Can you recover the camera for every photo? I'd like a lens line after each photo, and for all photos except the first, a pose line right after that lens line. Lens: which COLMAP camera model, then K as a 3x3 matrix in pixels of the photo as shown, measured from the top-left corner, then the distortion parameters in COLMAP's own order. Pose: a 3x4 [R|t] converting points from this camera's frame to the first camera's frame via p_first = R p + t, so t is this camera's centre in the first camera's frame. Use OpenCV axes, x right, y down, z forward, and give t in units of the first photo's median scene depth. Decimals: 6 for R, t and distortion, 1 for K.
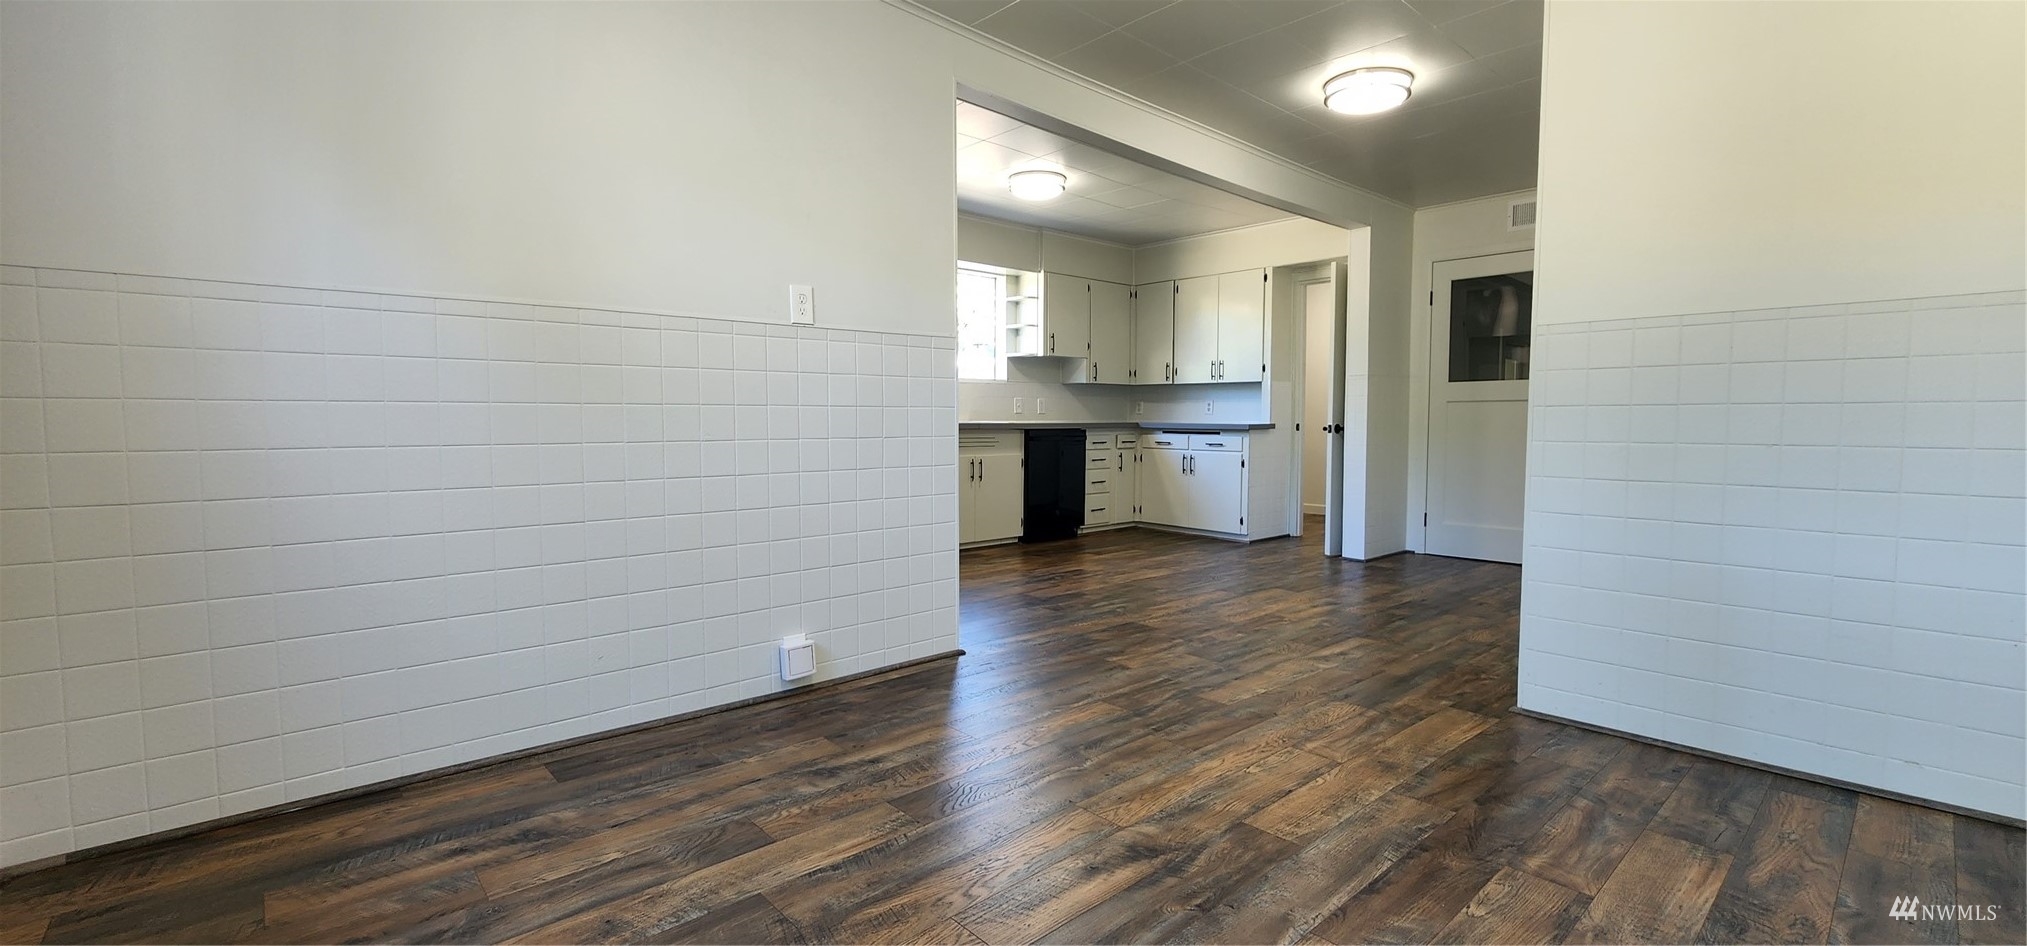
lens RADIAL K [[839.6, 0, 1012.8], [0, 839.6, 467.1], [0, 0, 1]] dist [-0.004032, 0.000567]
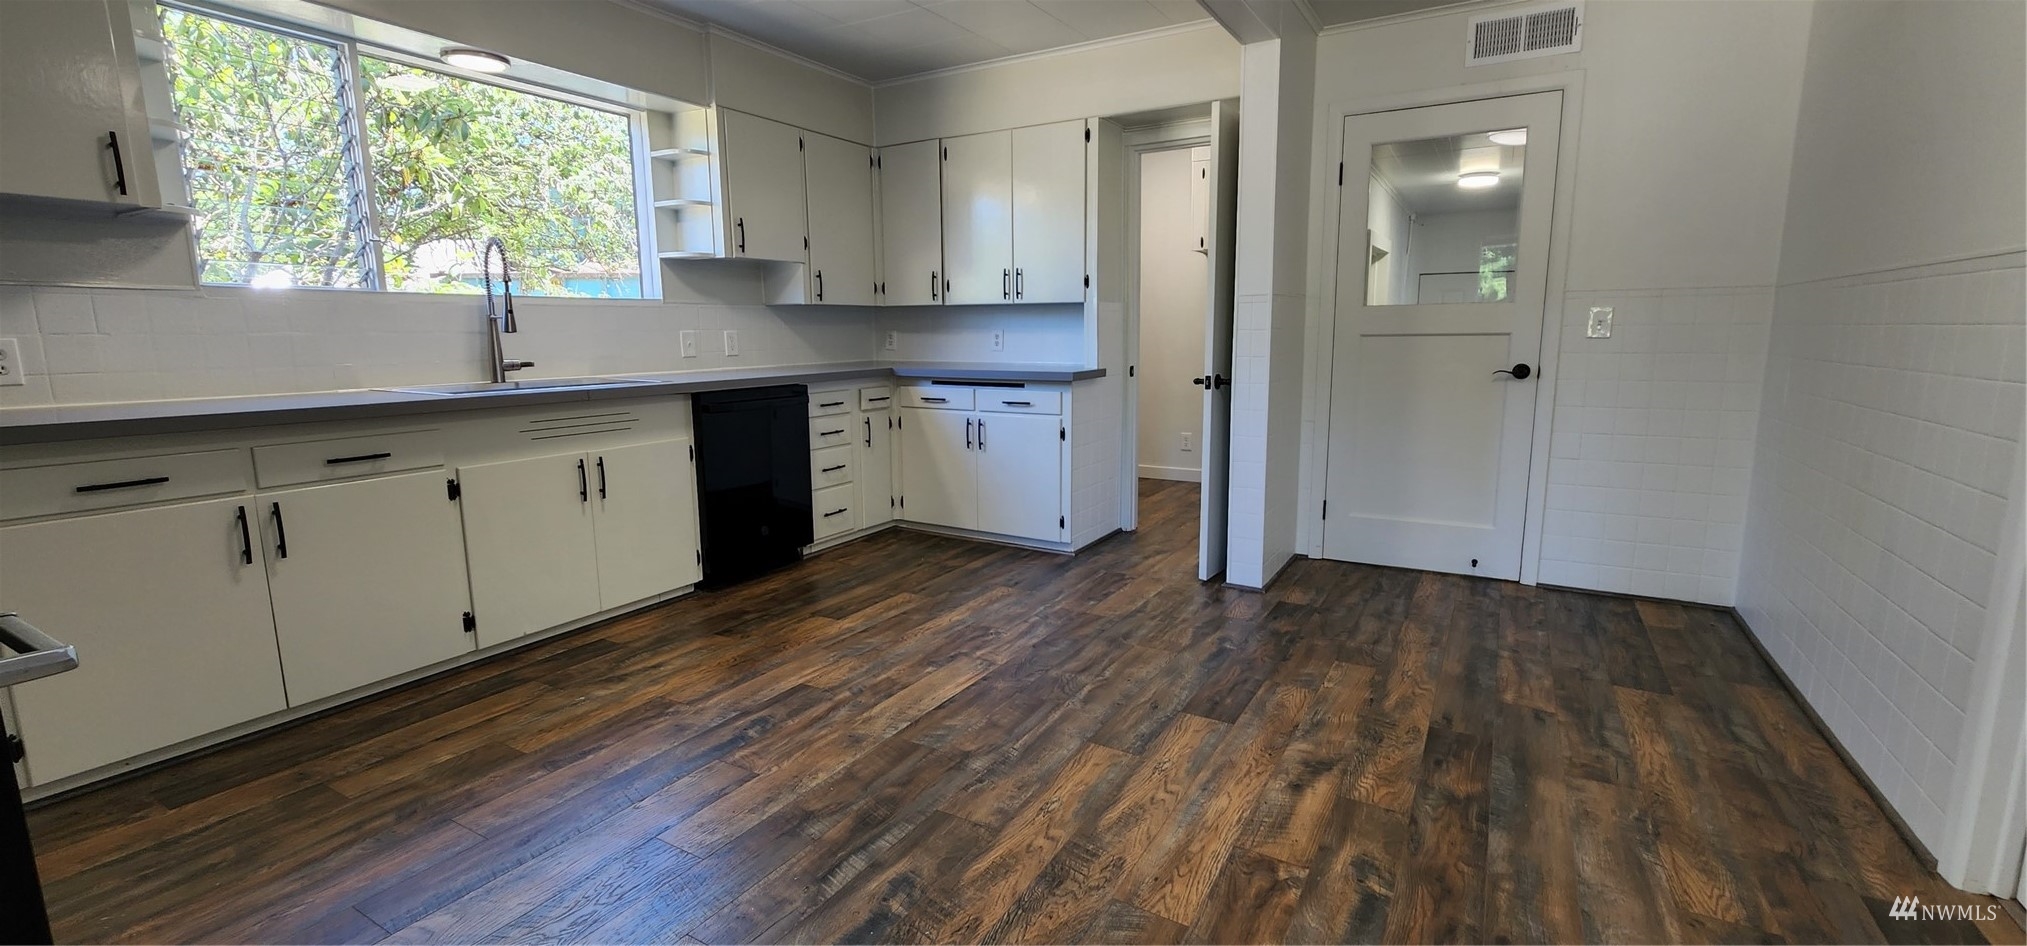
lens RADIAL K [[839.6, 0, 1014.2], [0, 839.6, 465.2], [0, 0, 1]] dist [-0.004032, 0.000567]
pose [[0.952207, -0.059066, 0.299688, 0.046881], [0.027932, 0.993852, 0.107131, -0.049539], [-0.304174, -0.093640, 0.948003, 0.403453]]
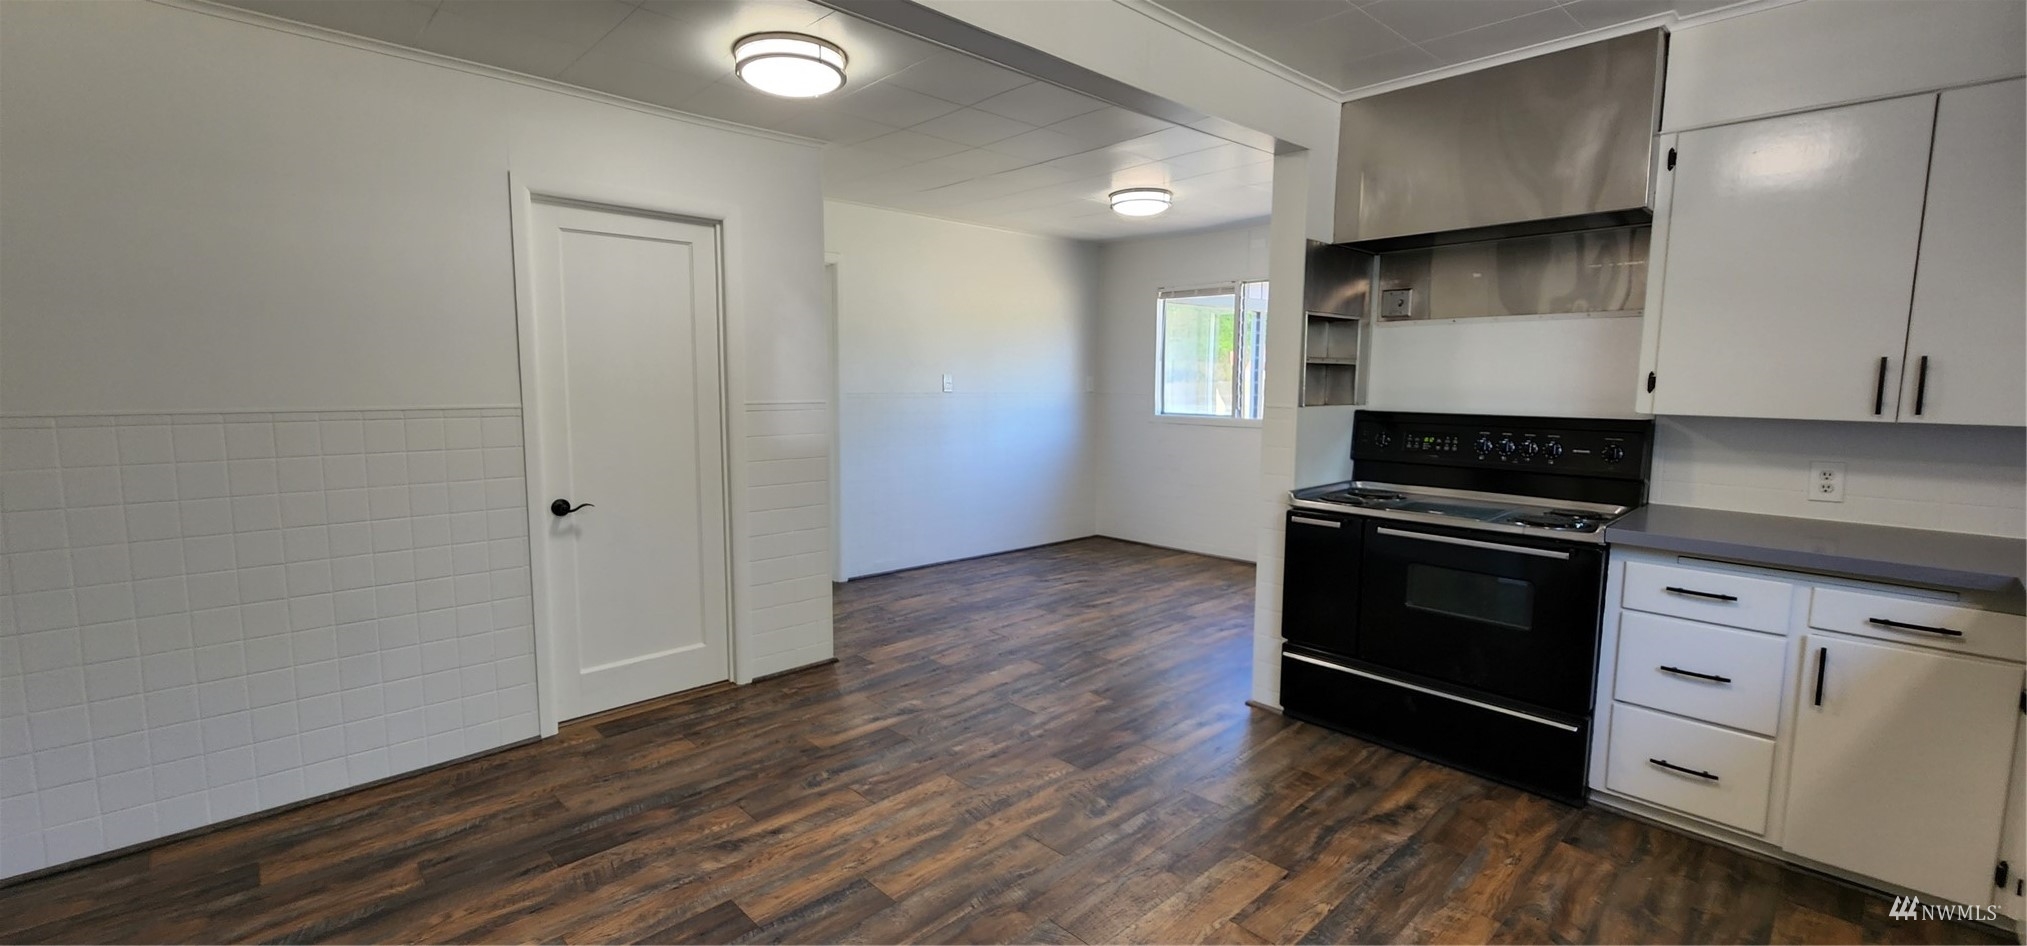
lens RADIAL K [[839.6, 0, 1012.1], [0, 839.6, 473.4], [0, 0, 1]] dist [-0.004032, 0.000567]
pose [[-0.999603, -0.004204, -0.027857, 0.140933], [-0.008924, 0.985133, 0.171560, -0.127050], [0.026721, 0.171740, -0.984780, 1.041706]]
